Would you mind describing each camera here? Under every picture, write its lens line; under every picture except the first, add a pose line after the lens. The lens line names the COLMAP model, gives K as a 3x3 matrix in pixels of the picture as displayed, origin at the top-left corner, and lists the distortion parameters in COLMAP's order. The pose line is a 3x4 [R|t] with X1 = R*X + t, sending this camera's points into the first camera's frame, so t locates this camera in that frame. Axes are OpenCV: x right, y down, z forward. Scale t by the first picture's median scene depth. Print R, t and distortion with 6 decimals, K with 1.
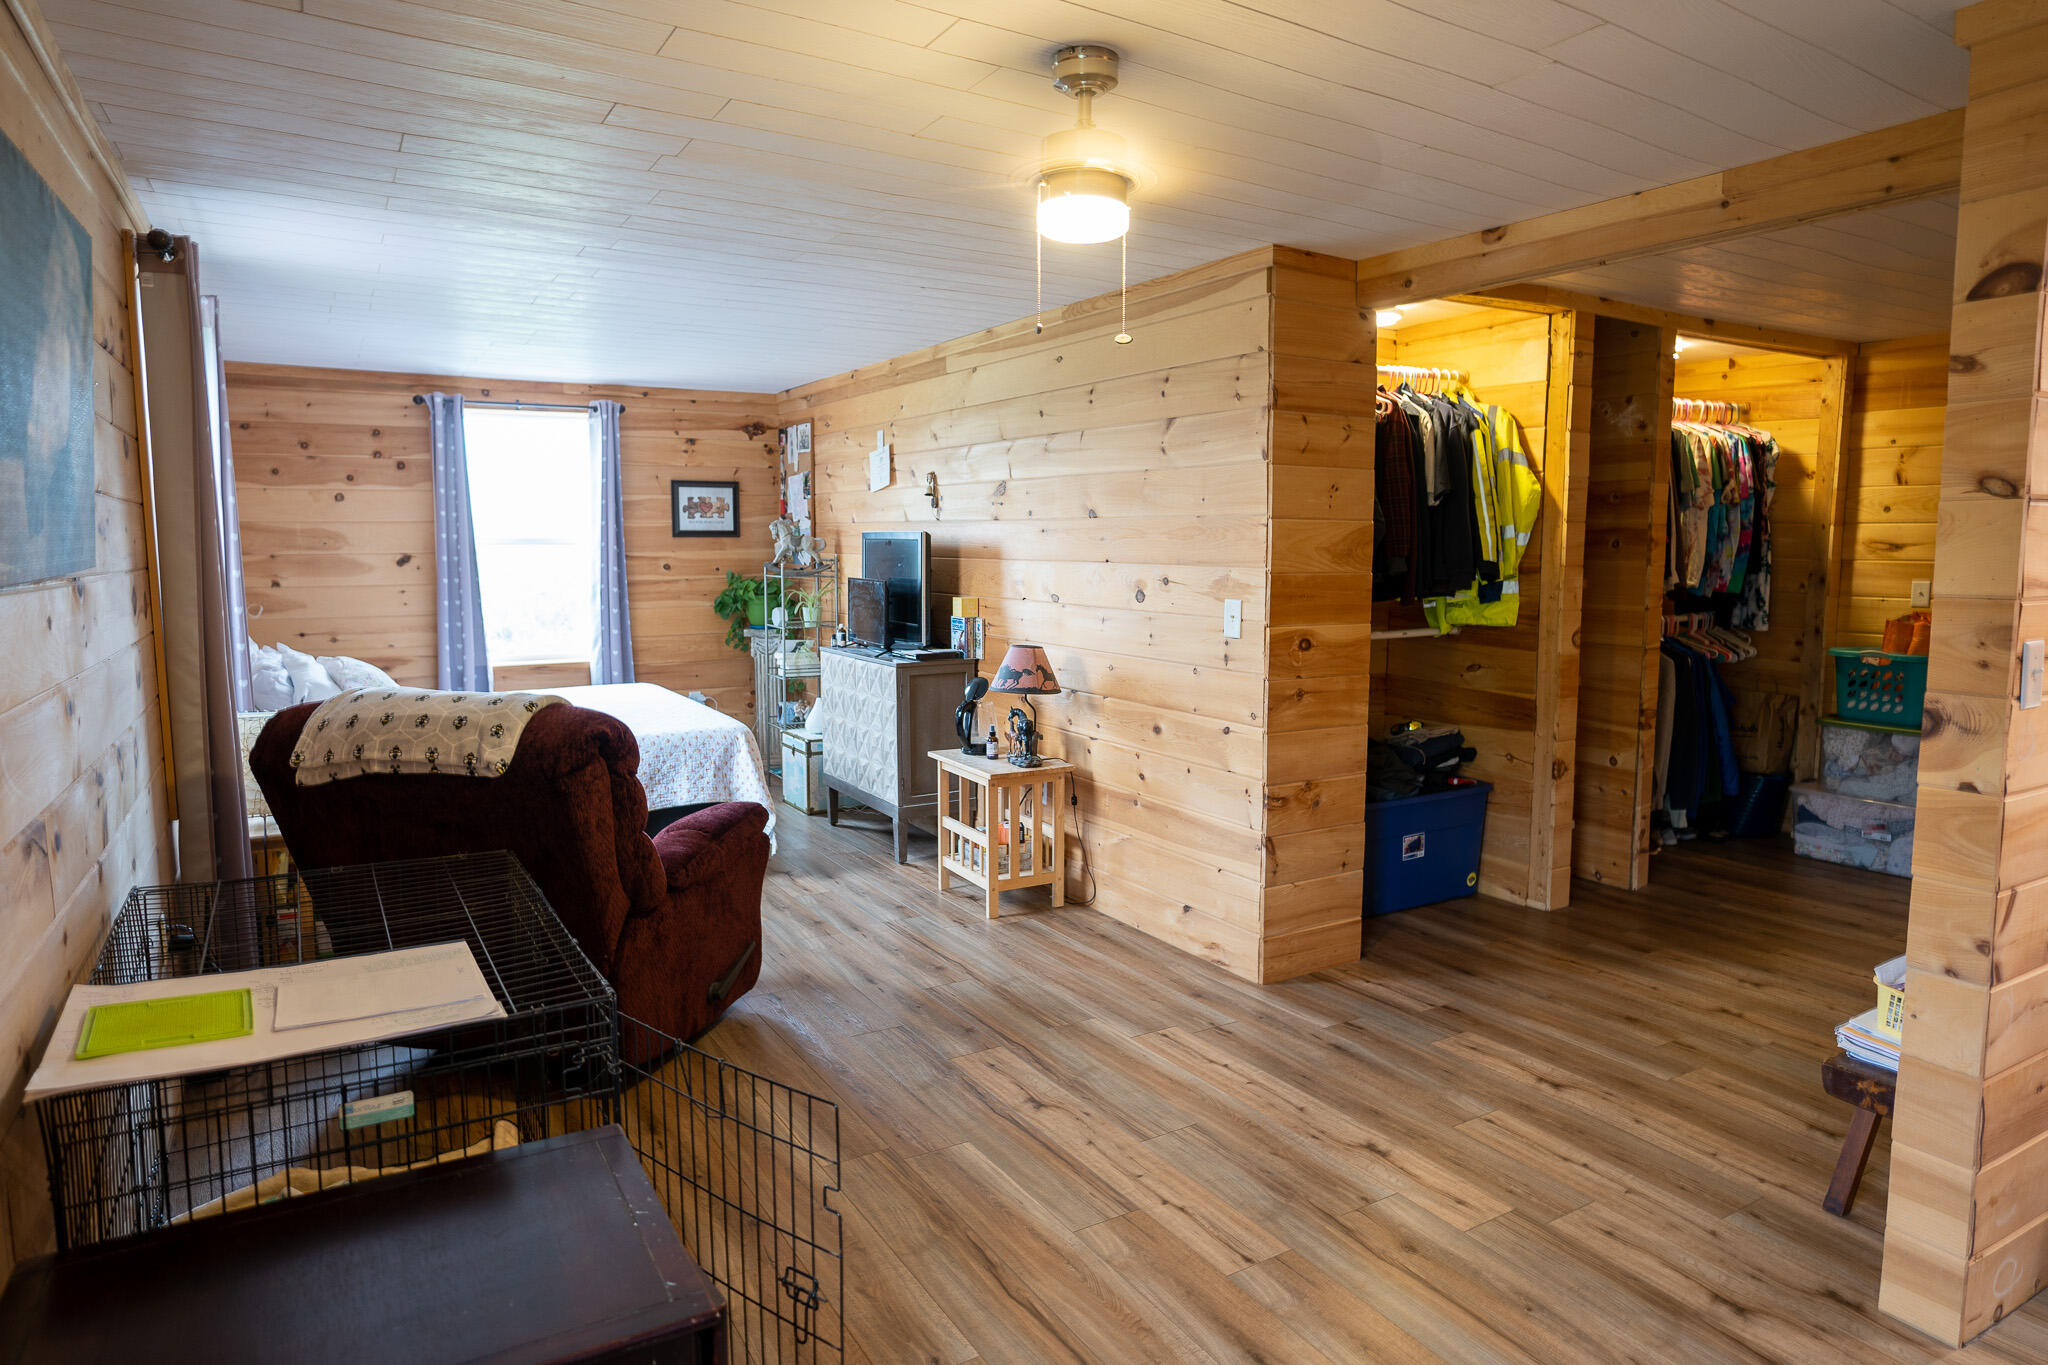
lens RADIAL K [[1155.5, 0, 1029.0], [0, 1155.5, 669.1], [0, 0, 1]] dist [-0.052258, 0.035504]
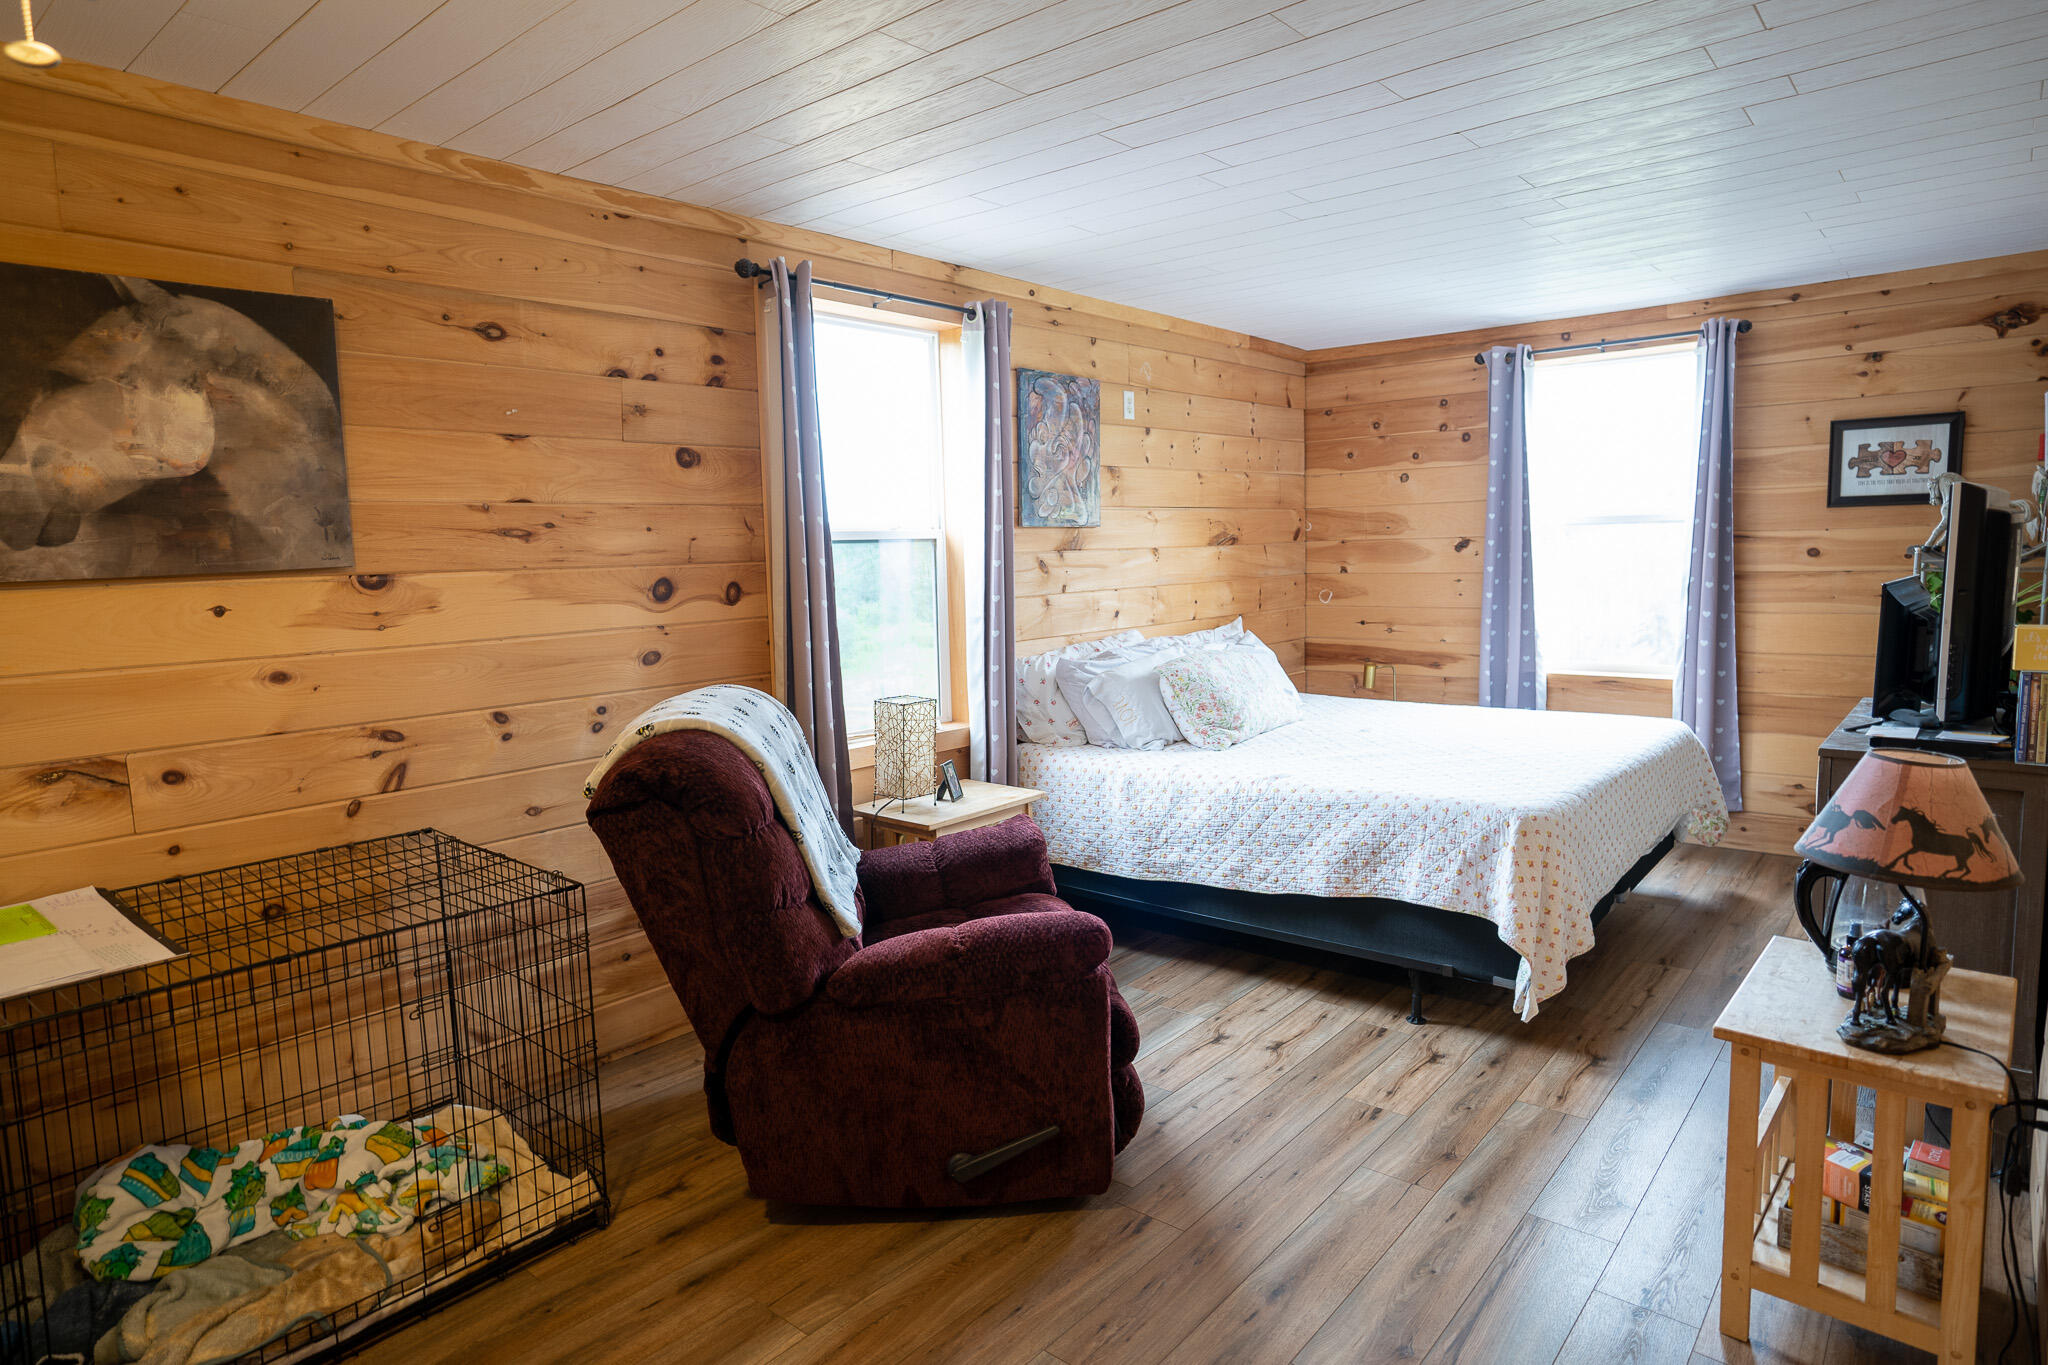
lens RADIAL K [[1155.5, 0, 1029.0], [0, 1155.5, 669.1], [0, 0, 1]] dist [-0.052258, 0.035504]
pose [[0.329543, 0.091919, -0.939655, 0.265086], [-0.075571, 0.994624, 0.070793, -0.053867], [0.941111, 0.047681, 0.334718, 0.566444]]
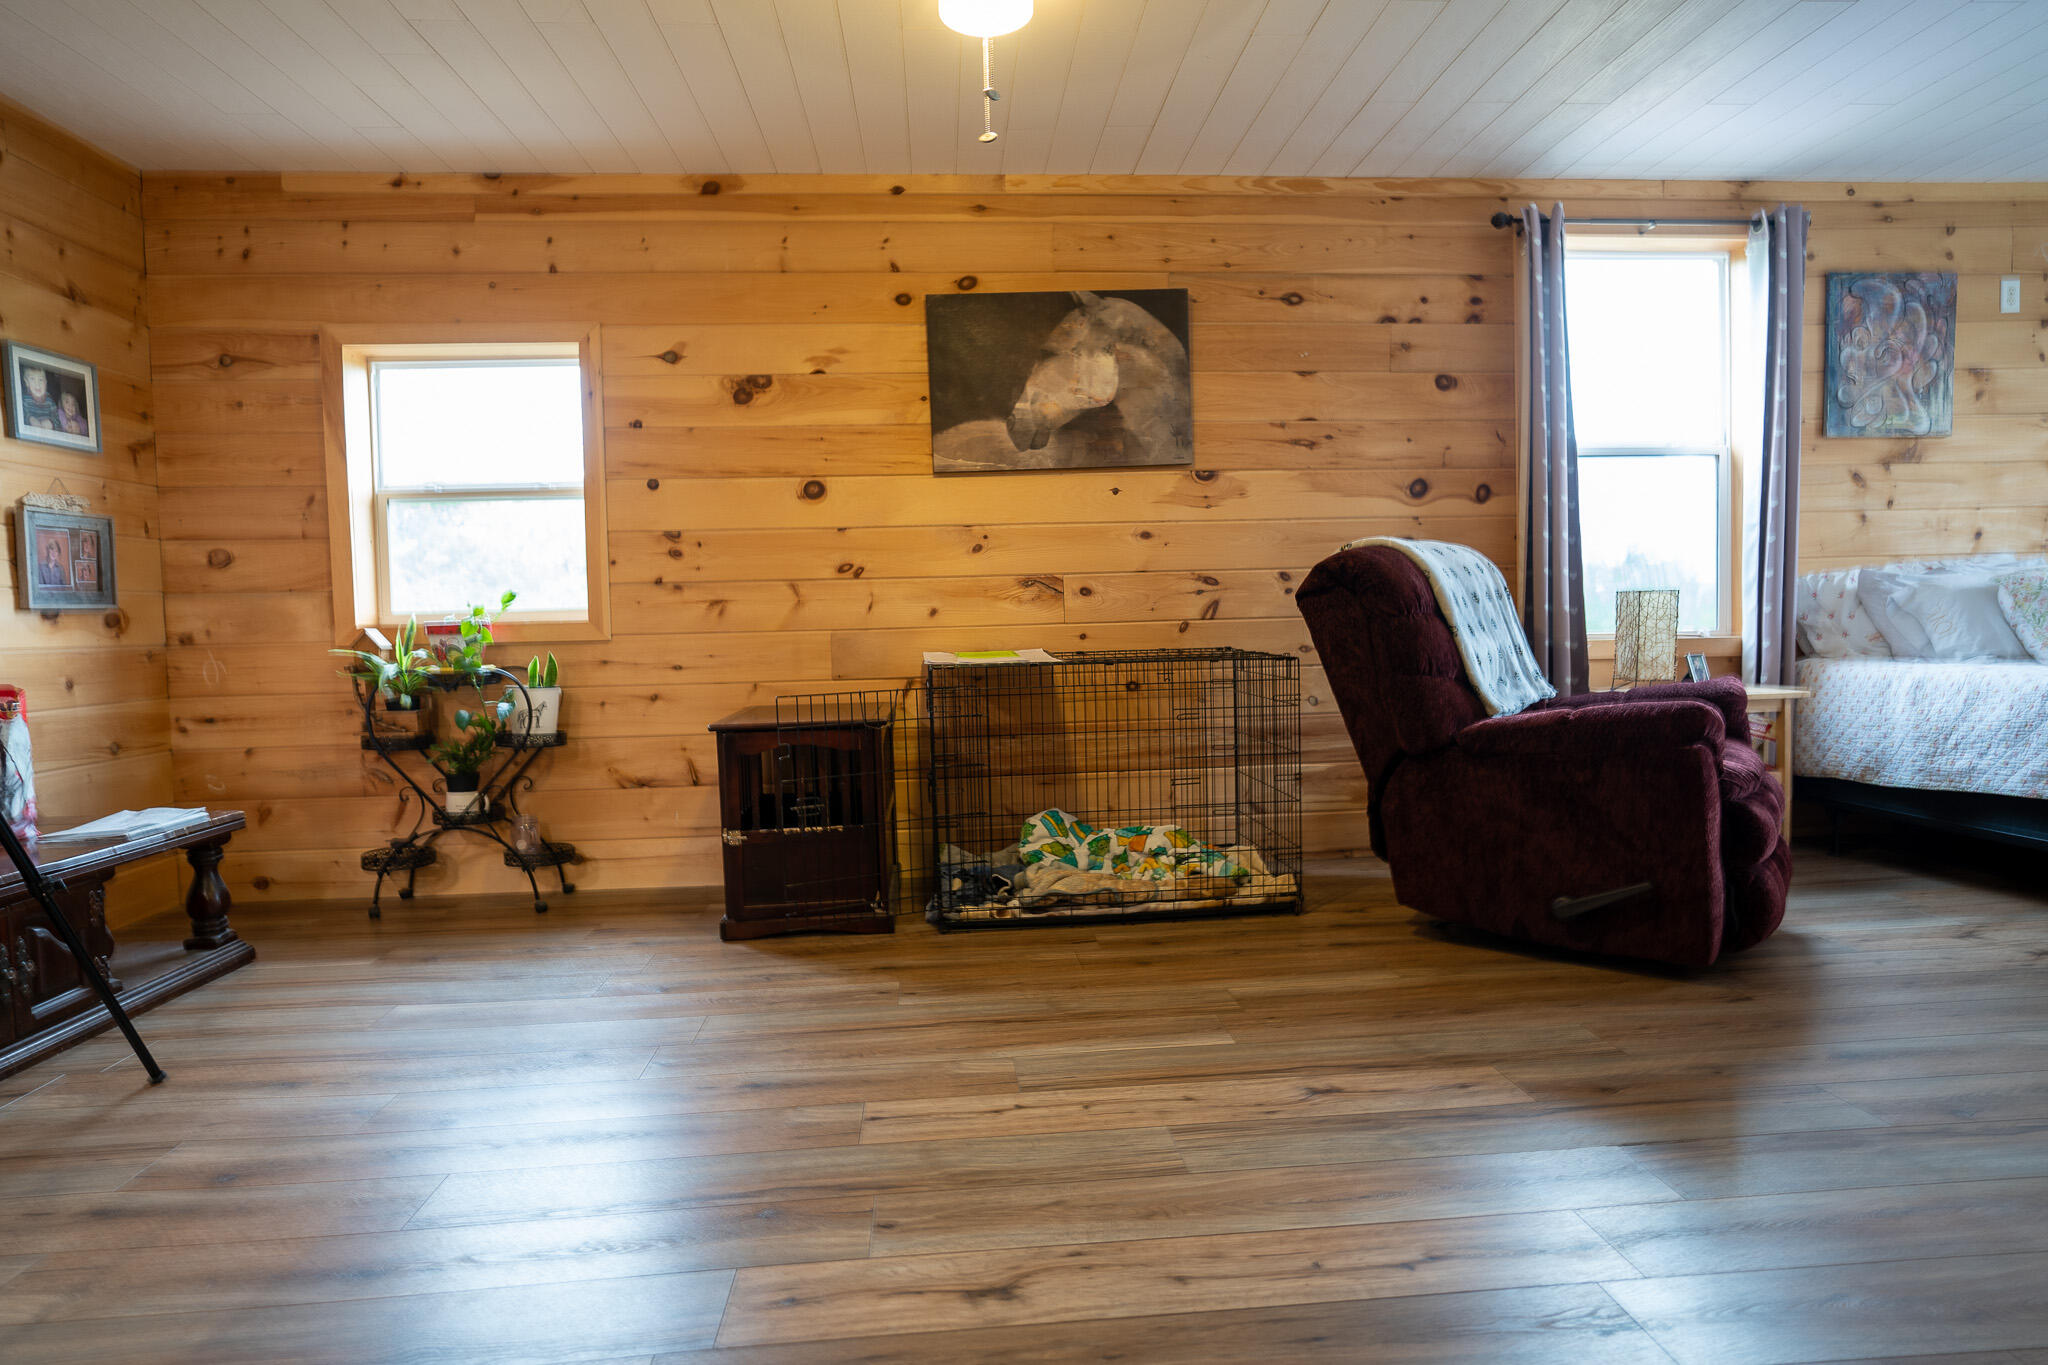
lens RADIAL K [[1155.5, 0, 1029.0], [0, 1155.5, 669.1], [0, 0, 1]] dist [-0.052258, 0.035504]
pose [[-0.435970, 0.043964, -0.898887, 0.446391], [-0.070237, 0.994097, 0.082687, 0.049135], [0.897216, 0.099184, -0.430309, 0.710779]]
